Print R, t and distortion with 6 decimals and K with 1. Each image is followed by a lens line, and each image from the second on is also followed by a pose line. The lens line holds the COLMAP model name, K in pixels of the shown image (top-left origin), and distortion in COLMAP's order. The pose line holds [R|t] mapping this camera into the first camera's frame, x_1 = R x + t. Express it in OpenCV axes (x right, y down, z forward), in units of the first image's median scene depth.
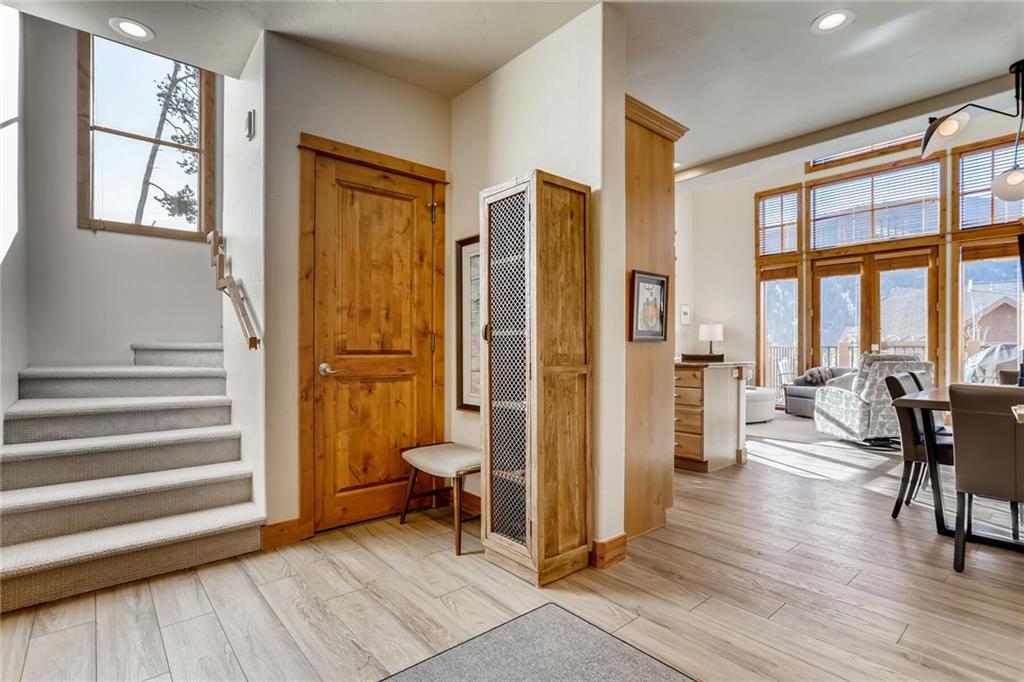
lens RADIAL K [[488.8, 0, 513.3], [0, 488.8, 350.3], [0, 0, 1]] dist [-0.000535, 0.000522]
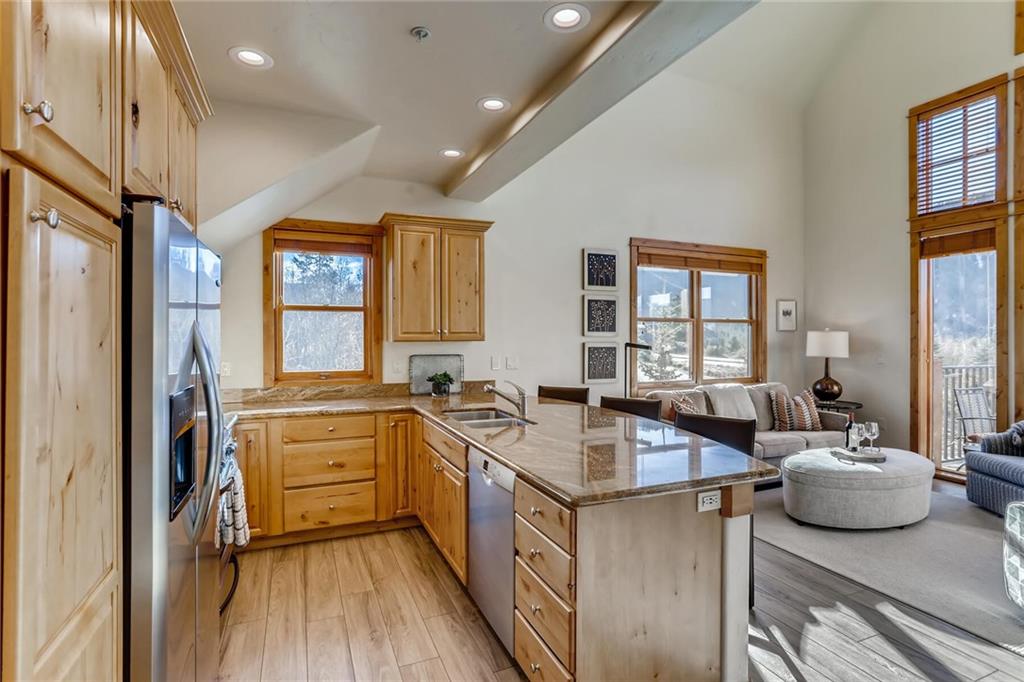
lens RADIAL K [[495.9, 0, 501.6], [0, 495.9, 339.8], [0, 0, 1]] dist [-0.028753, 0.015918]
pose [[0.949814, -0.000377, -0.312814, 0.239531], [-0.000080, 0.999999, -0.001448, -0.048068], [0.312814, 0.001400, 0.949813, 0.322395]]
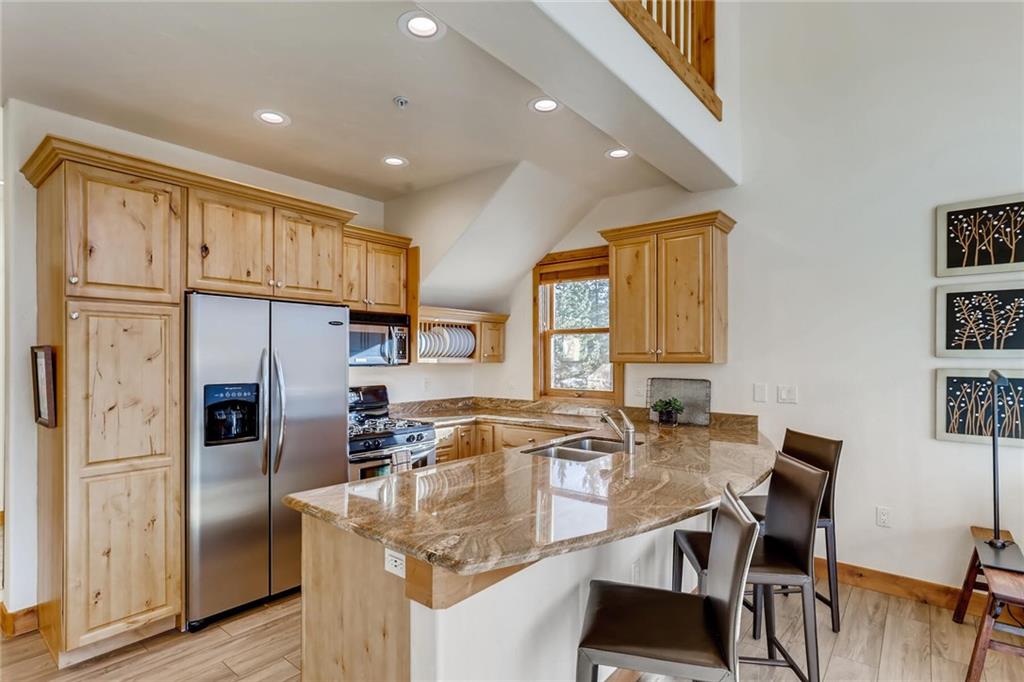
lens RADIAL K [[516.5, 0, 500.2], [0, 516.5, 357.3], [0, 0, 1]] dist [-0.029279, 0.017678]
pose [[0.163049, 0.001945, -0.986616, 0.463168], [-0.006398, 0.999979, 0.000914, -0.052200], [0.986597, 0.006163, 0.163058, 0.583908]]
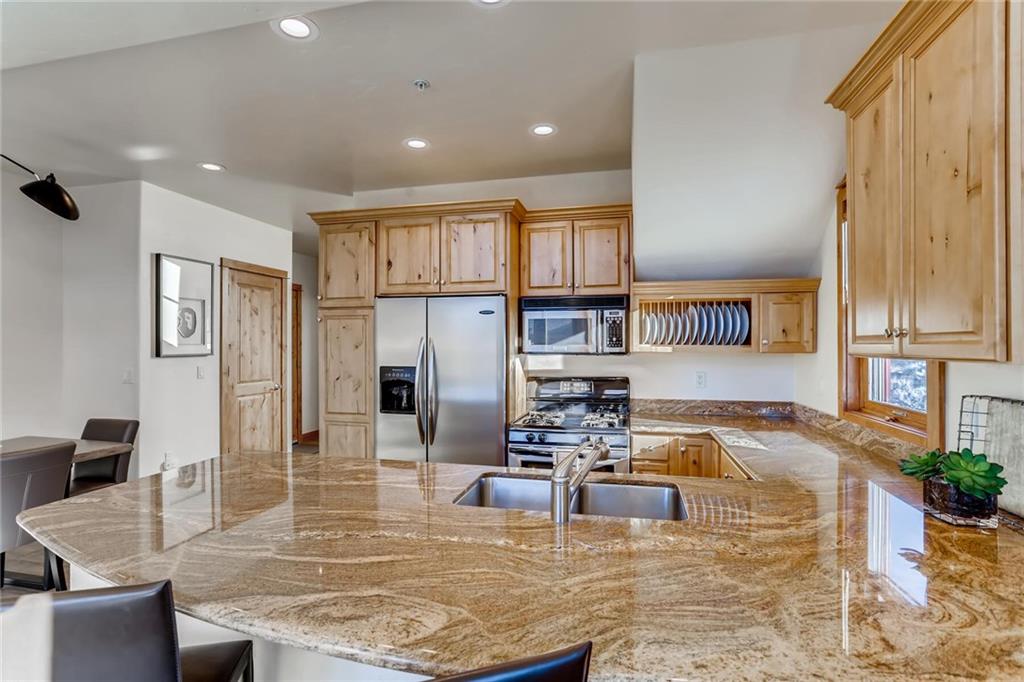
lens RADIAL K [[491.7, 0, 507.9], [0, 491.7, 341.3], [0, 0, 1]] dist [-0.037656, 0.021649]
pose [[-0.812518, -0.002371, -0.582931, 0.249418], [-0.001405, 0.999997, -0.002108, -0.053532], [0.582934, -0.000894, -0.812519, 0.871811]]
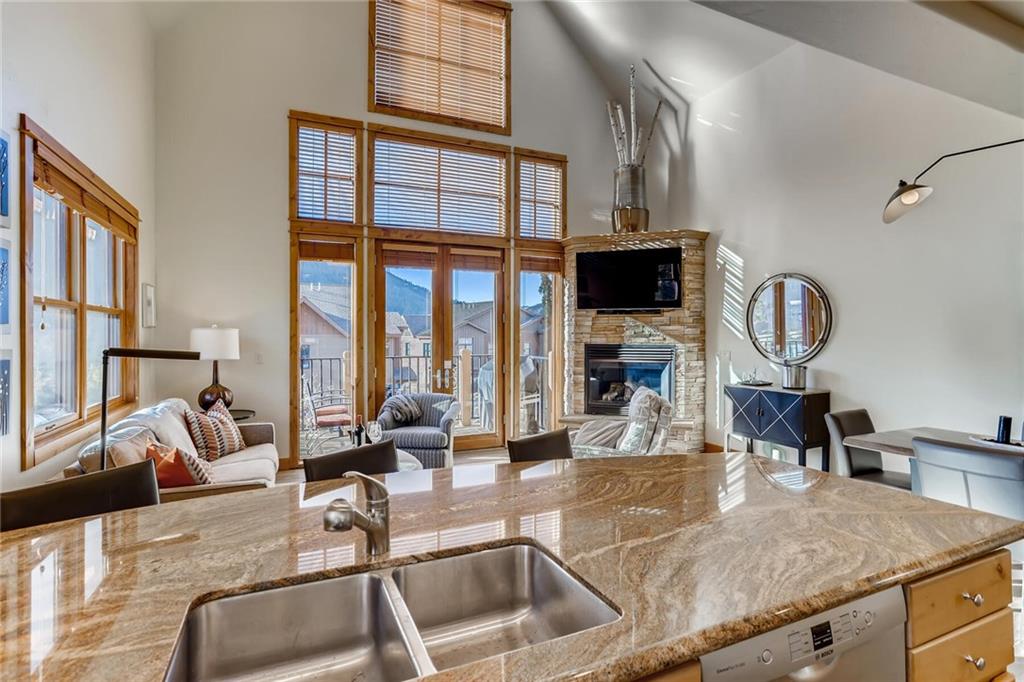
lens RADIAL K [[509.3, 0, 503.7], [0, 509.3, 326.1], [0, 0, 1]] dist [-0.023779, 0.014461]
pose [[0.293002, 0.013965, 0.956010, -0.017562], [0.005854, 0.999848, -0.016399, -0.052008], [-0.956094, 0.010401, 0.292876, 0.645575]]
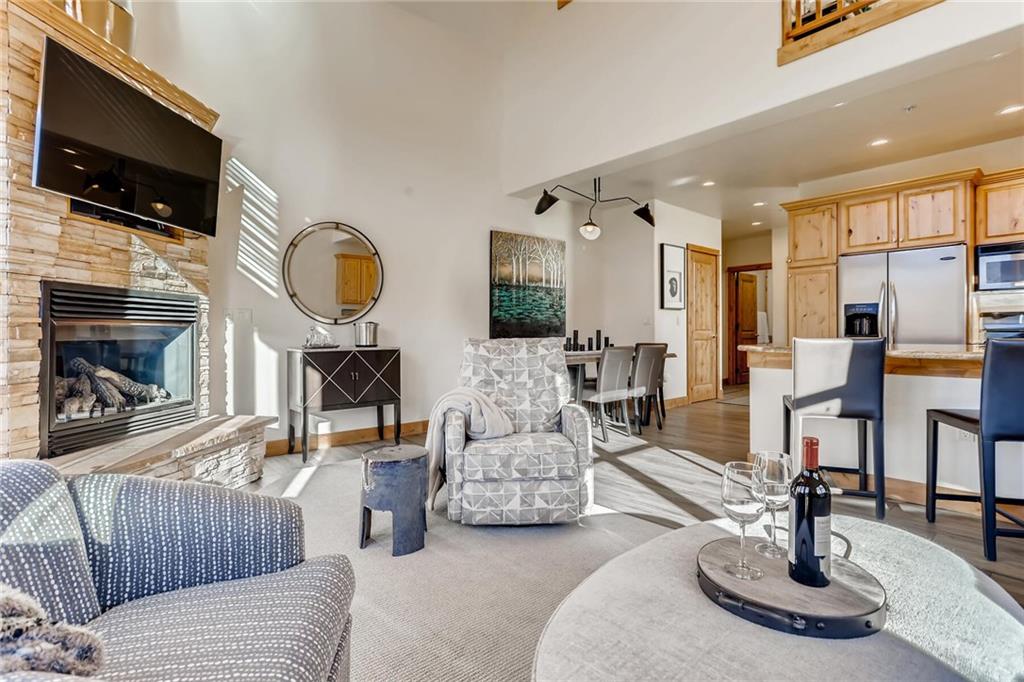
lens RADIAL K [[492.8, 0, 515.5], [0, 492.8, 333.9], [0, 0, 1]] dist [-0.001016, 0.000680]
pose [[-0.999945, 0.007598, -0.007182, 0.514332], [0.007539, 0.999937, 0.008275, -0.001964], [0.007245, 0.008220, -0.999940, 1.076161]]
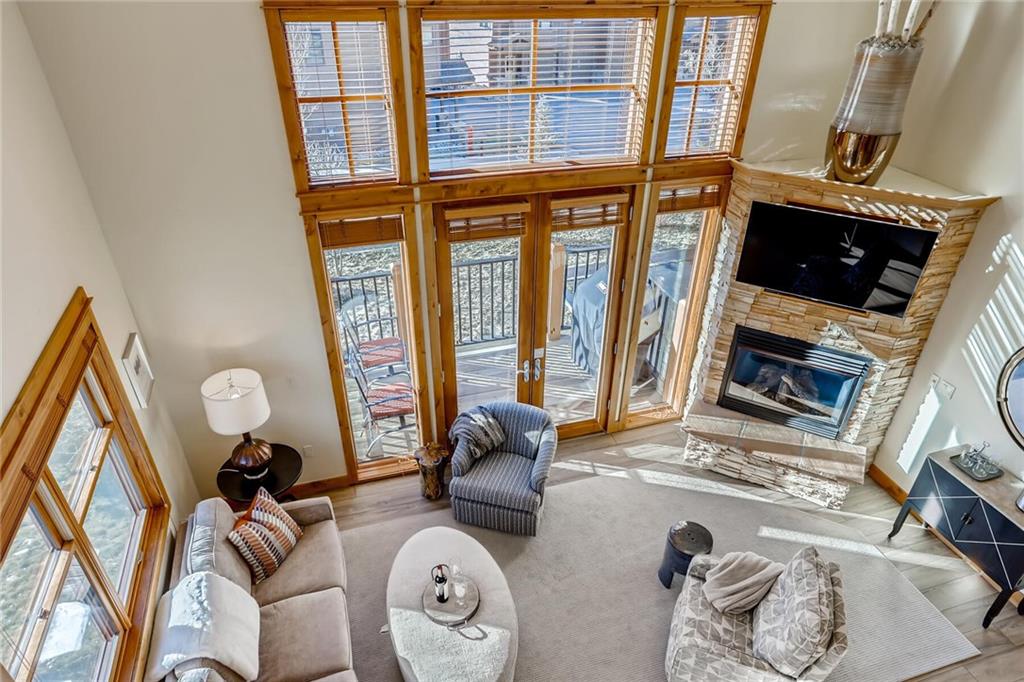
lens RADIAL K [[642.2, 0, 512.4], [0, 642.2, 360.2], [0, 0, 1]] dist [-0.002398, 0.001769]
pose [[0.397317, -0.500596, 0.769118, 0.138321], [-0.008129, 0.836157, 0.548430, -0.395978], [-0.917645, -0.224152, 0.328150, 0.747641]]
